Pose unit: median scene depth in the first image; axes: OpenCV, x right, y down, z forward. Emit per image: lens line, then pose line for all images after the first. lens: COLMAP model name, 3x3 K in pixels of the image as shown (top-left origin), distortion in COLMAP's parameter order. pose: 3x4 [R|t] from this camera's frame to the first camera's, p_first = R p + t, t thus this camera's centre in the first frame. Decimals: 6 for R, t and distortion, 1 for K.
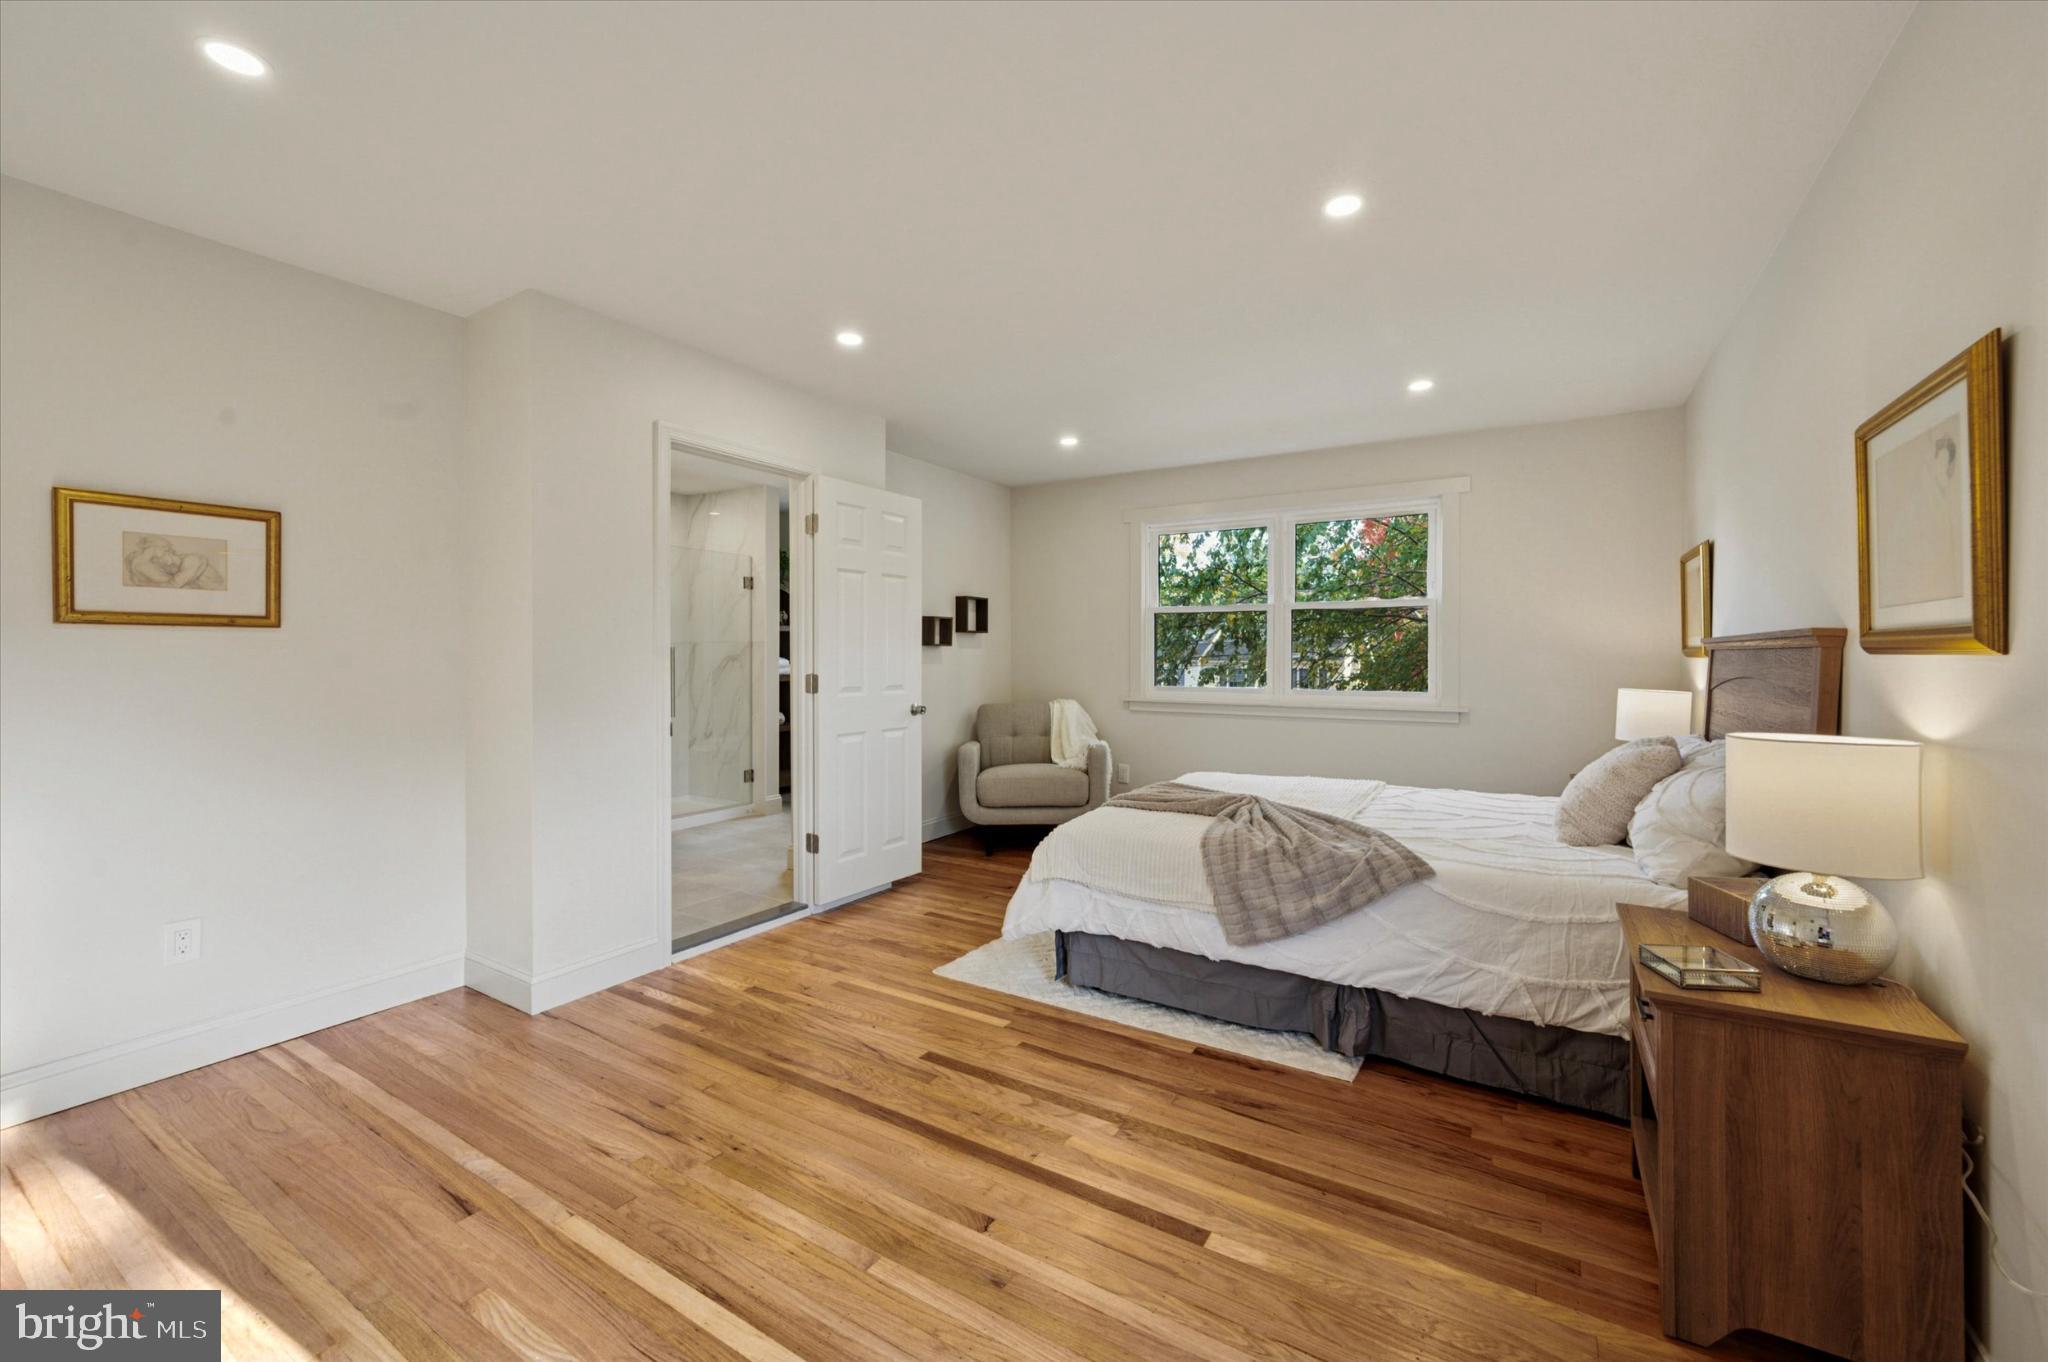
lens RADIAL K [[820.5, 0, 1013.6], [0, 820.5, 650.2], [0, 0, 1]] dist [0.000683, -0.000029]
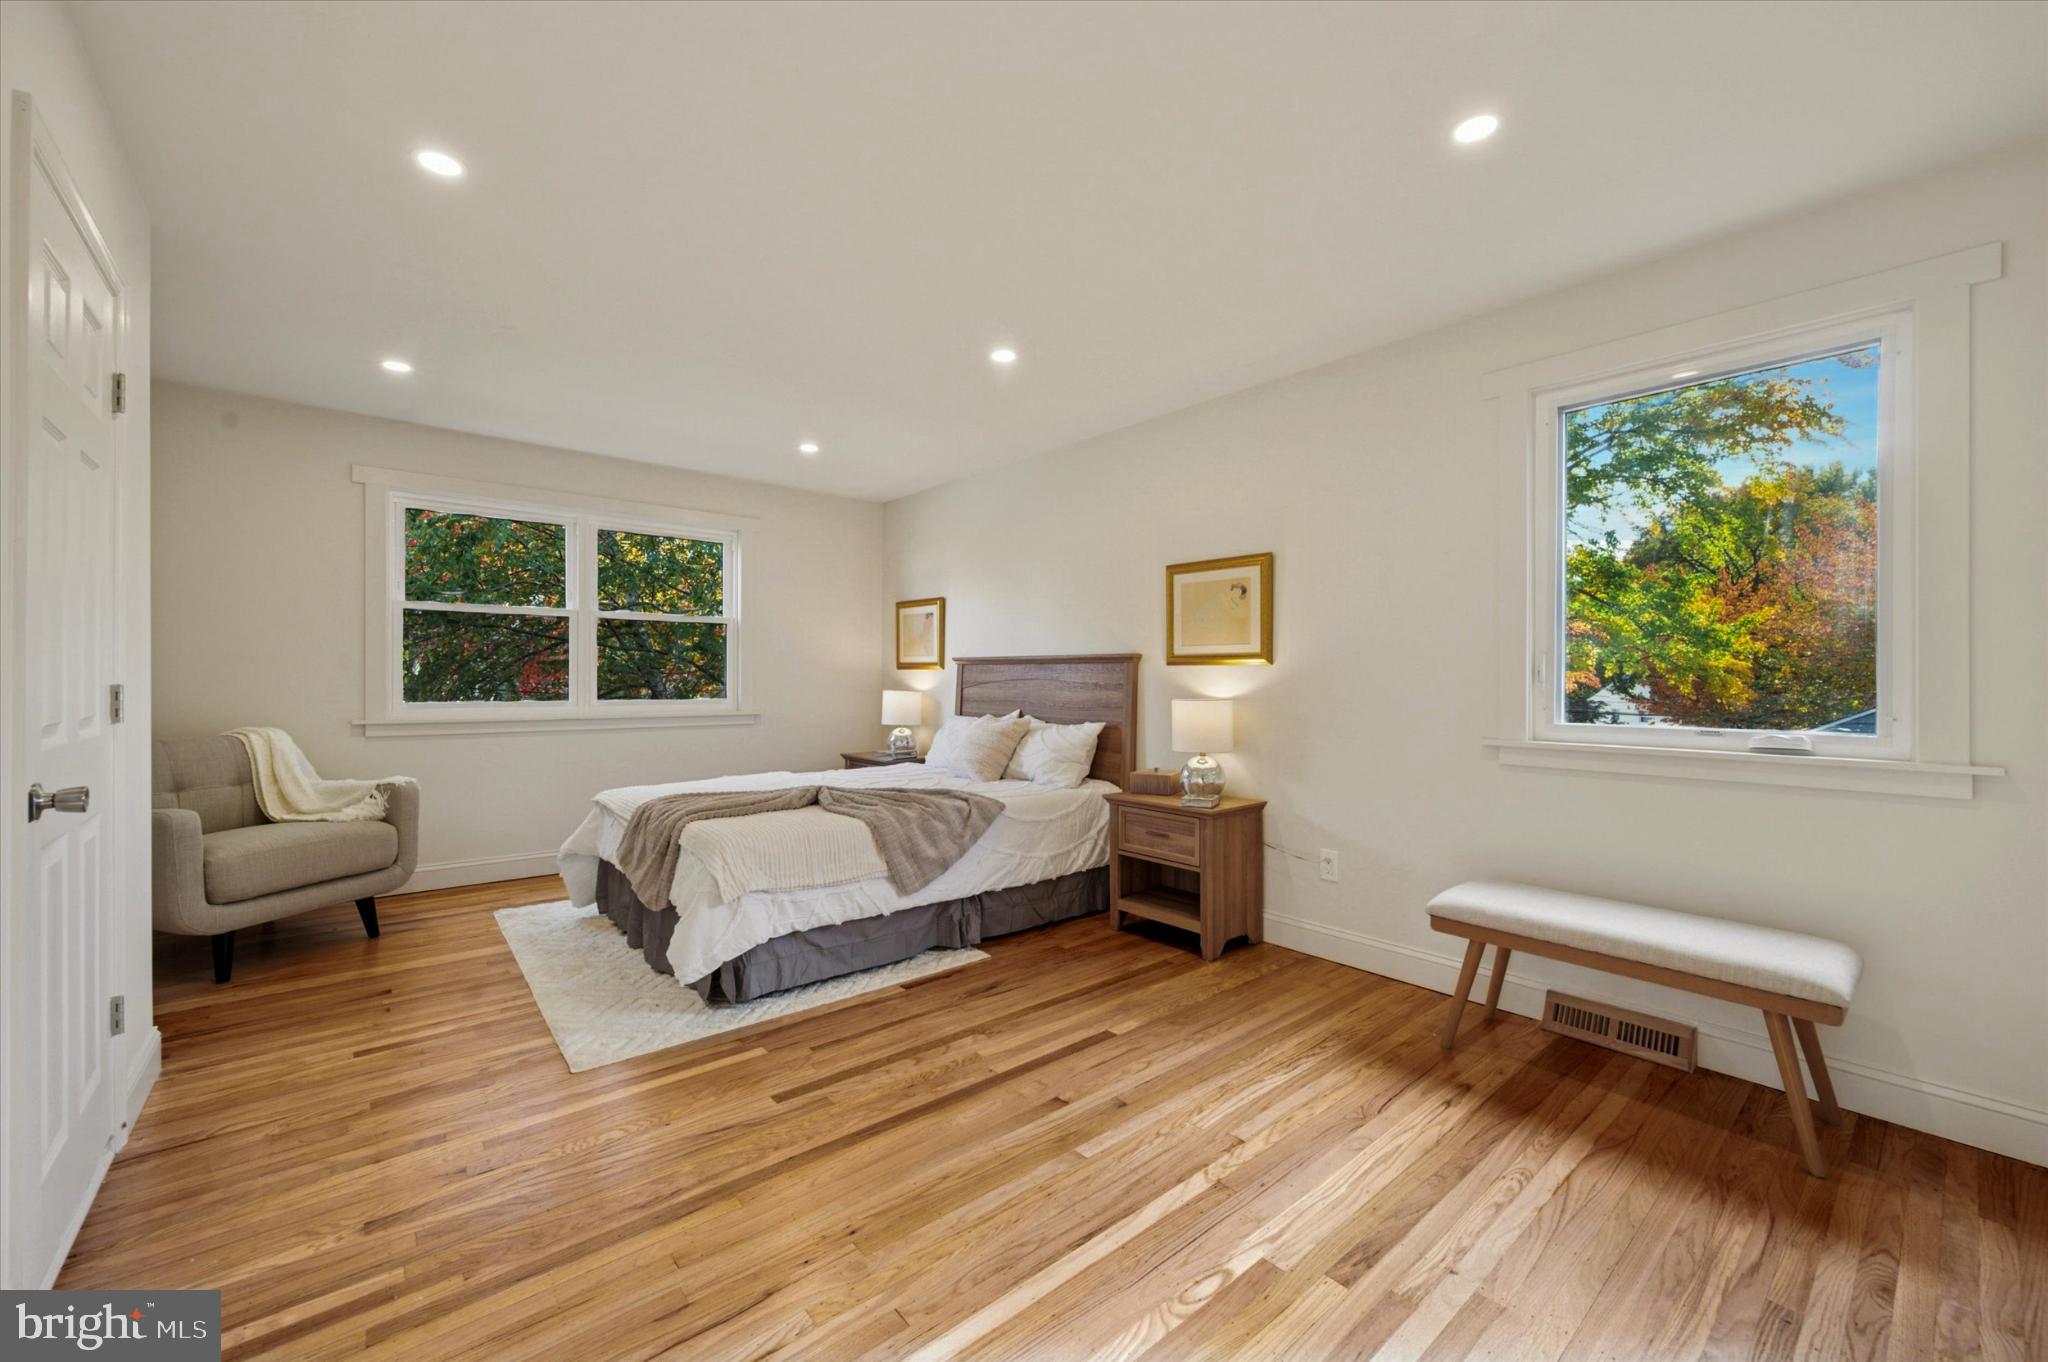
lens RADIAL K [[820.5, 0, 1036.0], [0, 820.5, 675.4], [0, 0, 1]] dist [0.000683, -0.000029]
pose [[0.290600, 0.002624, 0.956841, -0.919560], [-0.011039, 0.999939, 0.000610, 0.024963], [-0.956781, -0.010740, 0.290611, 0.485910]]
